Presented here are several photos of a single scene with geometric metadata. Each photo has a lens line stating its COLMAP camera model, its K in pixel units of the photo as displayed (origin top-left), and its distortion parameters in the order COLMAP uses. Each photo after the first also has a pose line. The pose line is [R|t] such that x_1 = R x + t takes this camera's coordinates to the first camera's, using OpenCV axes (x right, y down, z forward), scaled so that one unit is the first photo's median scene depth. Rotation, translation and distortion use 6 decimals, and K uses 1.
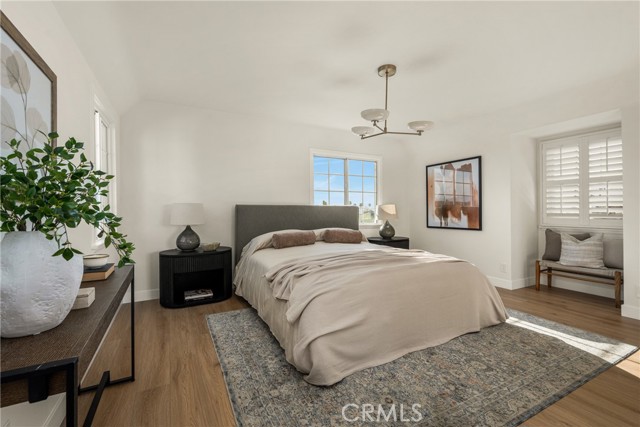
lens RADIAL K [[279.2, 0, 320.2], [0, 279.2, 211.9], [0, 0, 1]] dist [0.008373, 0.000245]
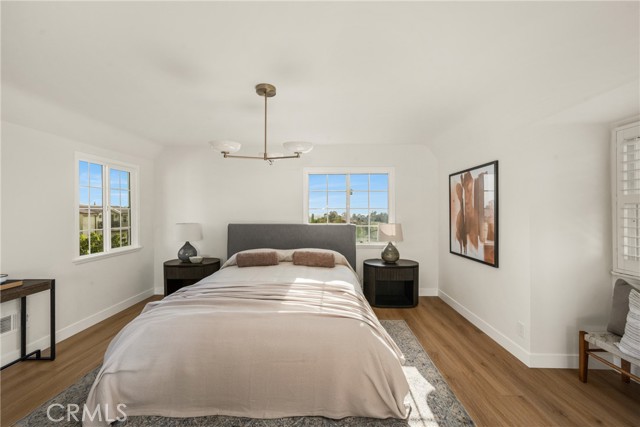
lens RADIAL K [[256.9, 0, 319.0], [0, 256.9, 210.4], [0, 0, 1]] dist [-0.000800, -0.000662]
pose [[0.873102, -0.000100, -0.487537, 0.539207], [-0.004053, 0.999964, -0.007464, -0.074607], [0.487521, 0.008493, 0.873070, 0.240998]]
